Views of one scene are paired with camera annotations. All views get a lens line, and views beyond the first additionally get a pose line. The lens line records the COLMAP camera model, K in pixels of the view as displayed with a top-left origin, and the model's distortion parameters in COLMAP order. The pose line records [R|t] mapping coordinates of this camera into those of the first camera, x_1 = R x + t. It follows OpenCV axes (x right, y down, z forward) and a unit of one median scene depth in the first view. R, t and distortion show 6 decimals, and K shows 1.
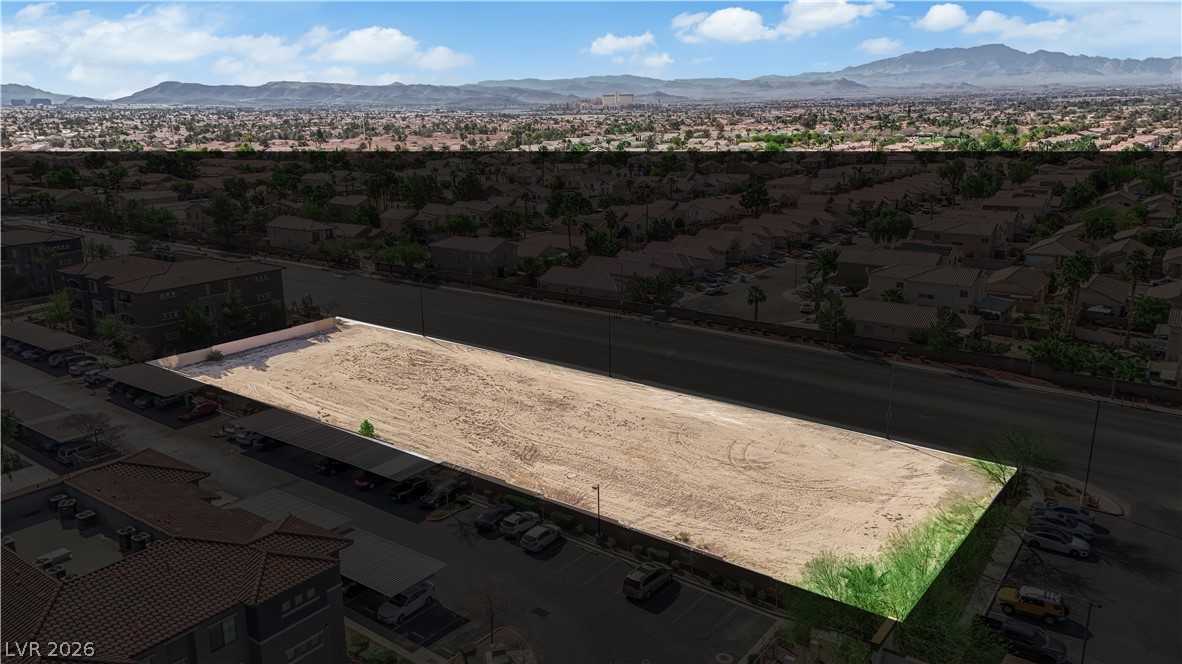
lens RADIAL K [[871.3, 0, 591.0], [0, 871.3, 332.0], [0, 0, 1]] dist [0.061985, -0.000103]
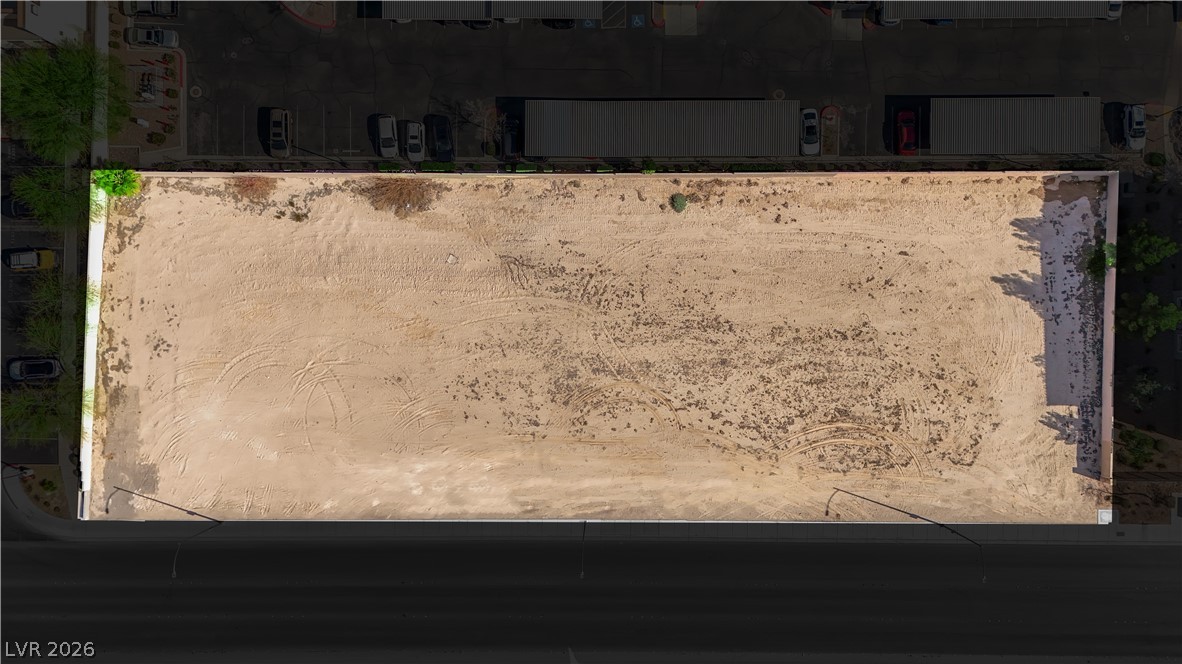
lens RADIAL K [[850.4, 0, 596.5], [0, 850.4, 329.2], [0, 0, 1]] dist [0.078857, -0.075620]
pose [[-0.809000, 0.587729, 0.009654, -0.090727], [-0.127944, -0.192095, 0.973000, -0.633239], [0.573715, 0.785923, 0.230601, 0.699683]]
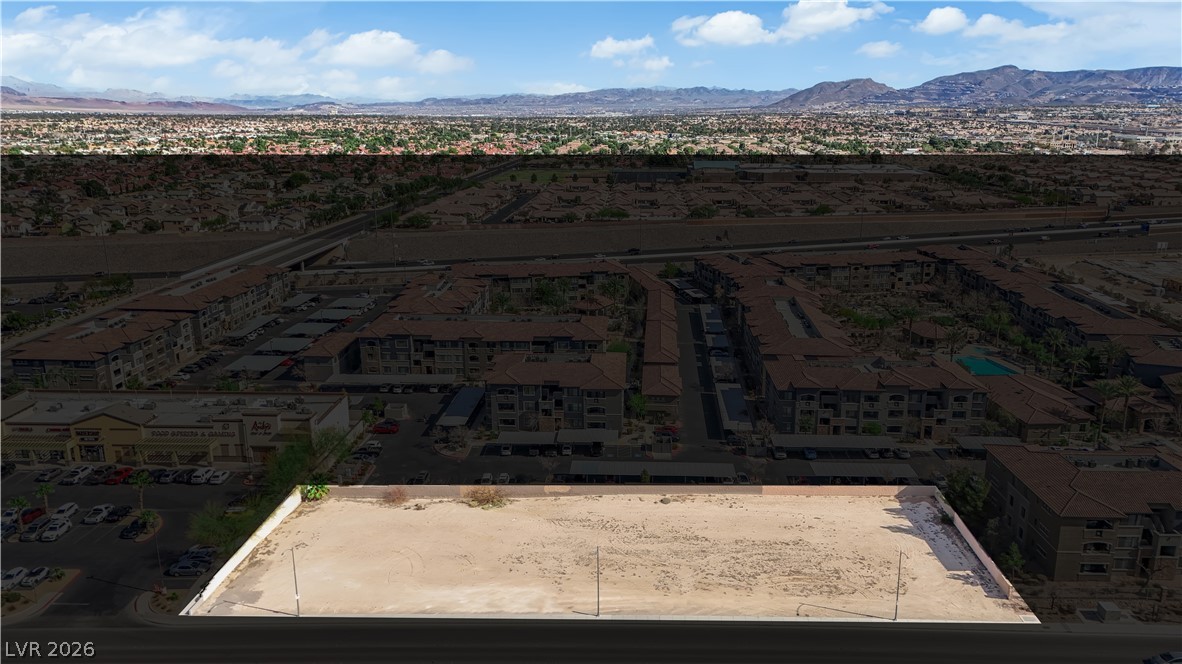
lens RADIAL K [[850.4, 0, 596.5], [0, 850.4, 329.2], [0, 0, 1]] dist [0.078857, -0.075620]
pose [[-0.830205, 0.151532, -0.536468, 0.454894], [-0.130474, 0.882798, 0.451270, -0.612257], [0.541974, 0.444642, -0.713132, 1.493750]]
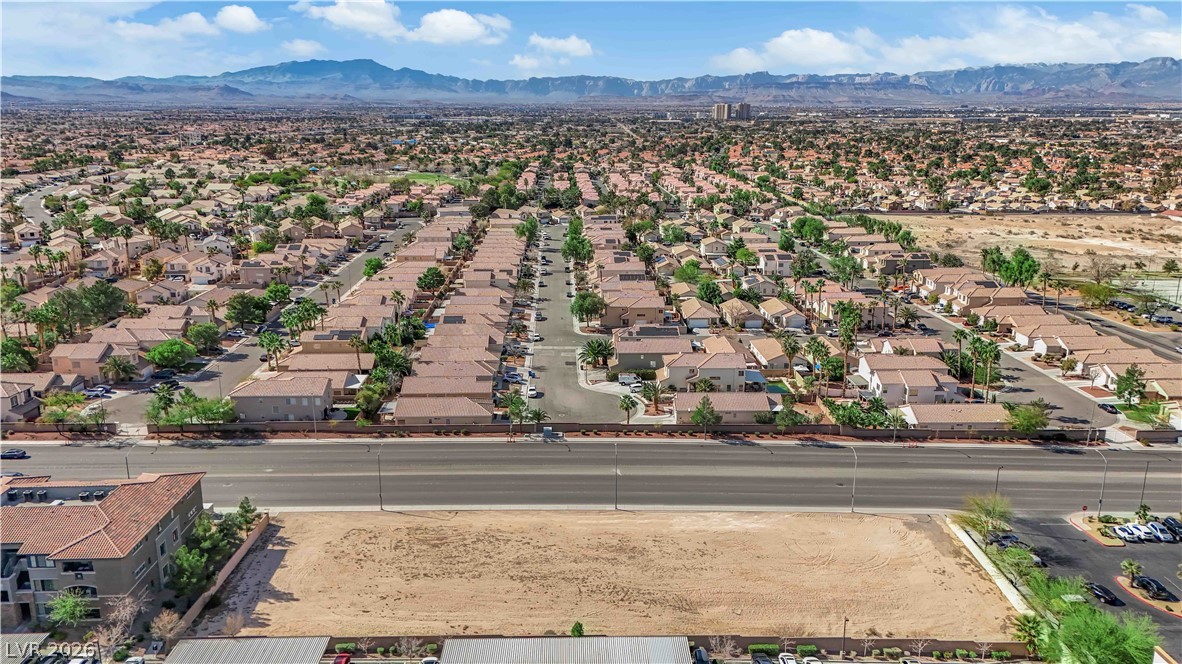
lens RADIAL K [[871.3, 0, 591.0], [0, 871.3, 332.0], [0, 0, 1]] dist [0.061985, -0.000103]
pose [[0.790424, -0.134180, 0.597684, -0.656316], [0.138525, 0.989592, 0.038967, -0.228045], [-0.596692, 0.051994, 0.800784, 0.084645]]
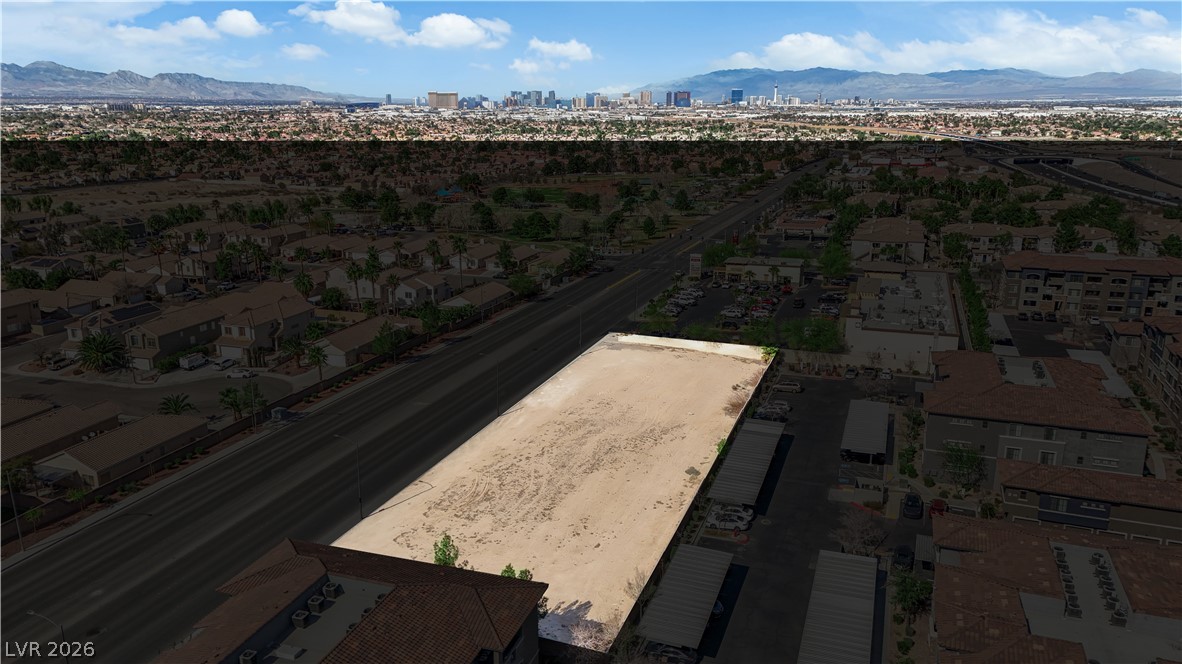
lens RADIAL K [[850.4, 0, 596.5], [0, 850.4, 329.2], [0, 0, 1]] dist [0.078857, -0.075620]
pose [[-0.292155, -0.229186, 0.928504, -1.017419], [0.247919, 0.919524, 0.304978, -0.359987], [-0.923678, 0.319295, -0.211824, 1.073618]]
